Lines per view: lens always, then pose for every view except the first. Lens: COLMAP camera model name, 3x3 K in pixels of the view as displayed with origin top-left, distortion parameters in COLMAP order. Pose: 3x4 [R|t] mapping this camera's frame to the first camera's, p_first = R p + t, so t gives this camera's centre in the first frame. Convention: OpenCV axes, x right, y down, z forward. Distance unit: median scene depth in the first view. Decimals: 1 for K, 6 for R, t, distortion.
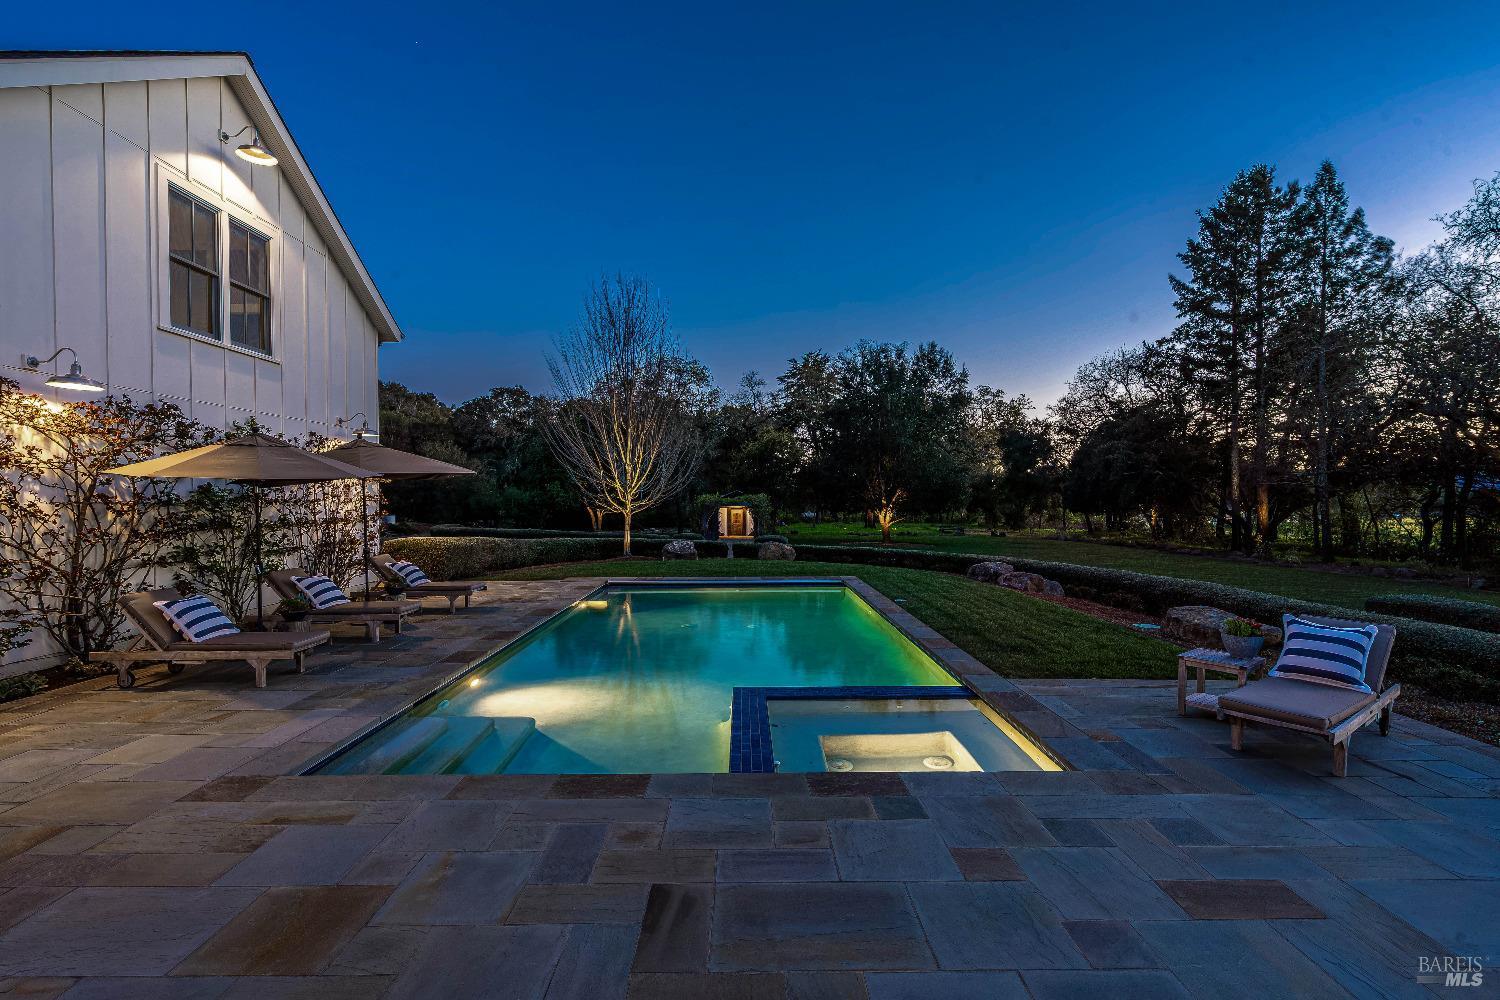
lens RADIAL K [[668.8, 0, 730.8], [0, 668.8, 519.1], [0, 0, 1]] dist [-0.001472, 0.000033]
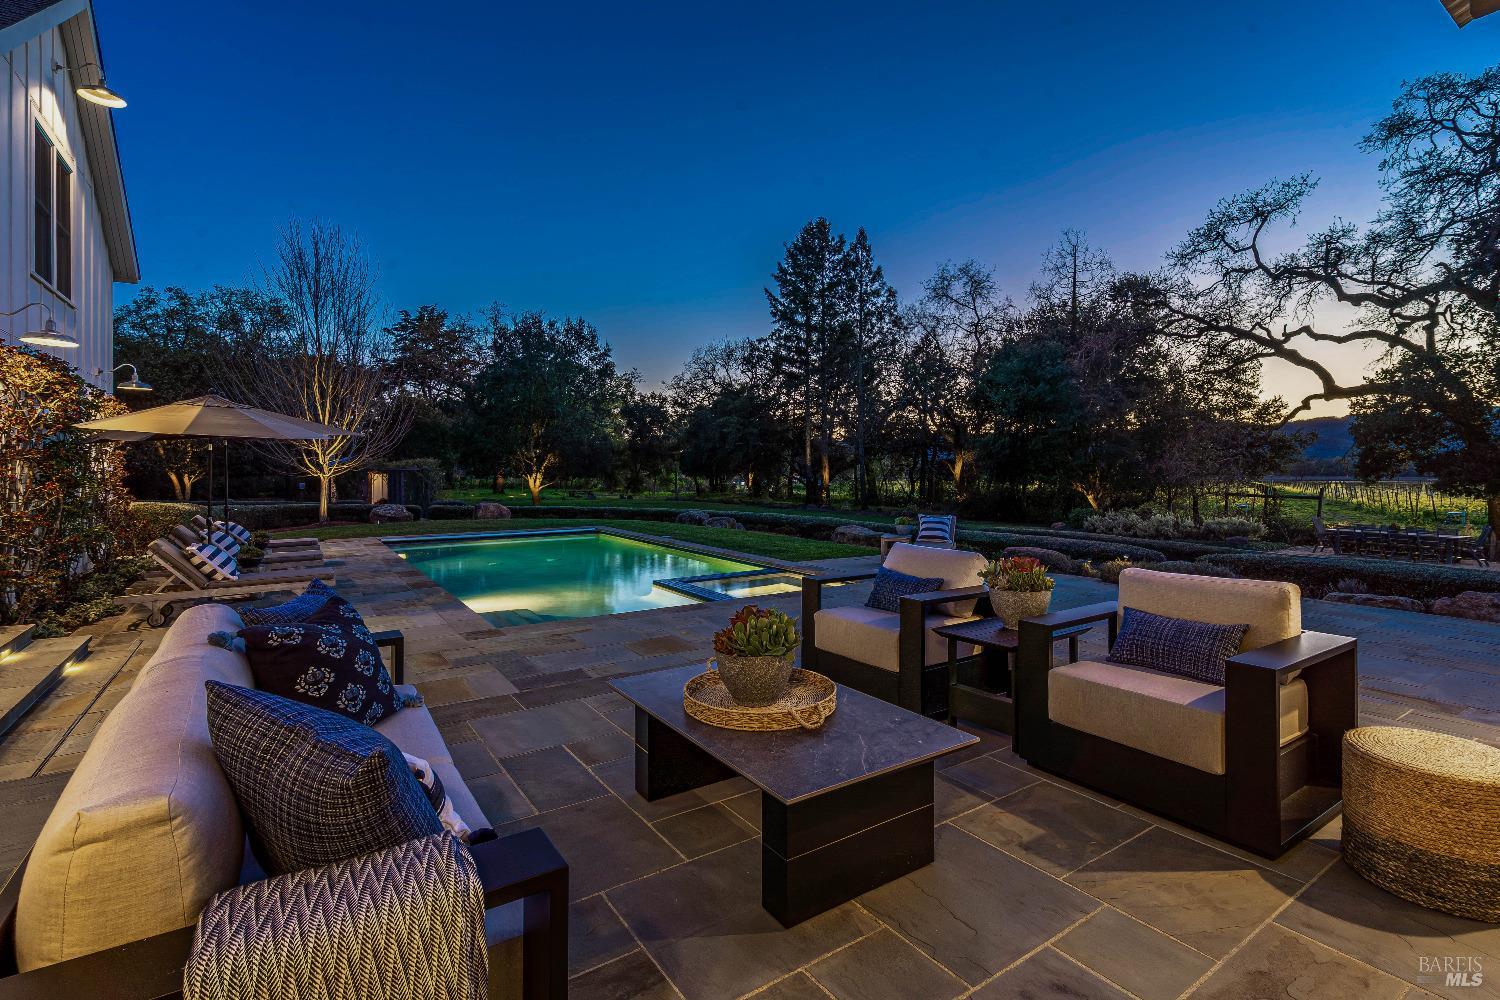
lens RADIAL K [[699.2, 0, 722.7], [0, 699.2, 480.2], [0, 0, 1]] dist [0.000035, 0.000096]
pose [[0.846848, -0.008343, 0.531770, -0.129414], [0.013059, 0.999902, -0.005109, 0.005563], [-0.531675, 0.011271, 0.846874, -0.082038]]
